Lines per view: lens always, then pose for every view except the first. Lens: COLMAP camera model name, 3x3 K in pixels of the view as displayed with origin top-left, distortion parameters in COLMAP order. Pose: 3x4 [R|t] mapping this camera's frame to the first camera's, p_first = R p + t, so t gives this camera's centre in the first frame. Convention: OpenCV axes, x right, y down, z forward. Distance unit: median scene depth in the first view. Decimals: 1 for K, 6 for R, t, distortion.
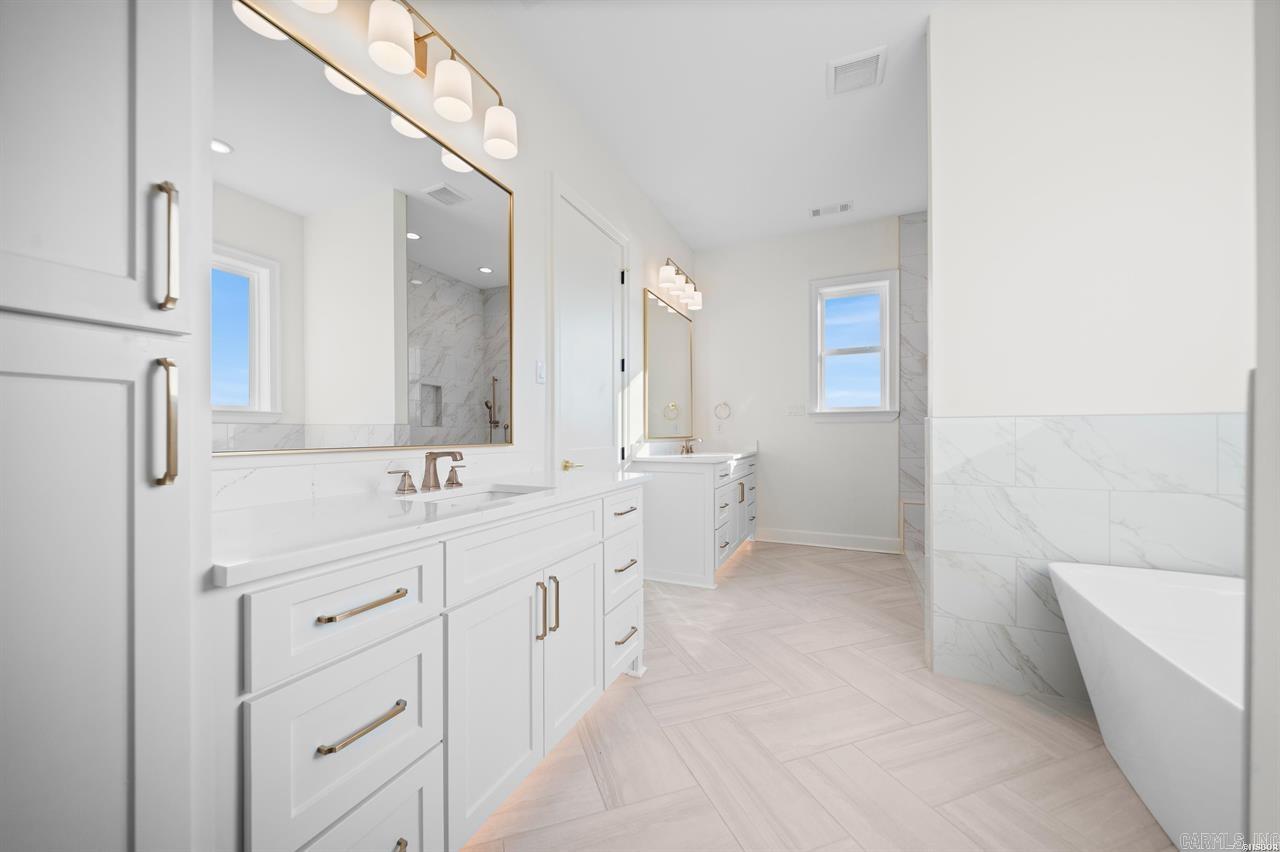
lens RADIAL K [[470.5, 0, 640.8], [0, 470.5, 430.9], [0, 0, 1]] dist [0.000222, 0.000025]
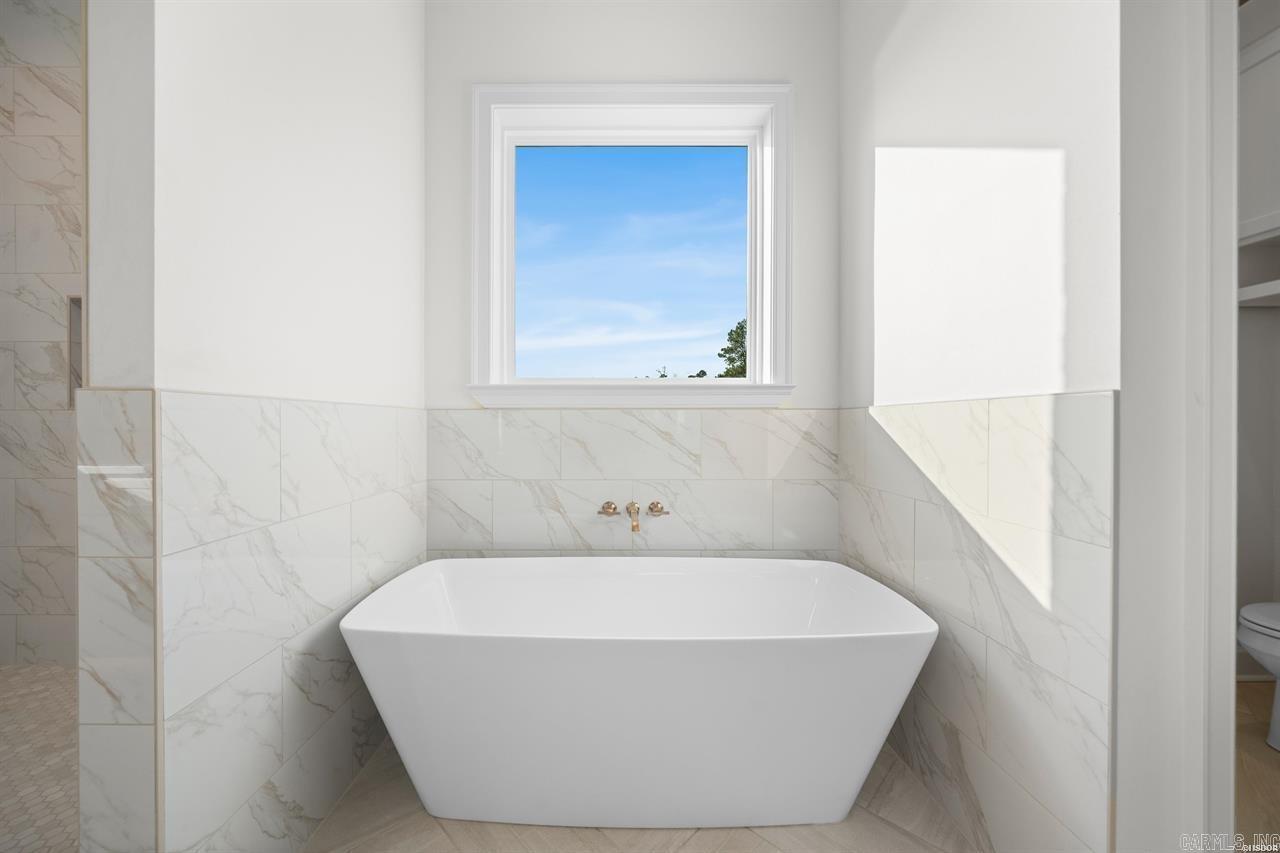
lens RADIAL K [[470.5, 0, 638.6], [0, 470.5, 429.3], [0, 0, 1]] dist [0.000222, 0.000025]
pose [[-0.406810, -0.008306, 0.913475, 0.100283], [-0.002279, 0.999965, 0.008078, 0.000611], [-0.913510, 0.001205, -0.406814, 0.837767]]
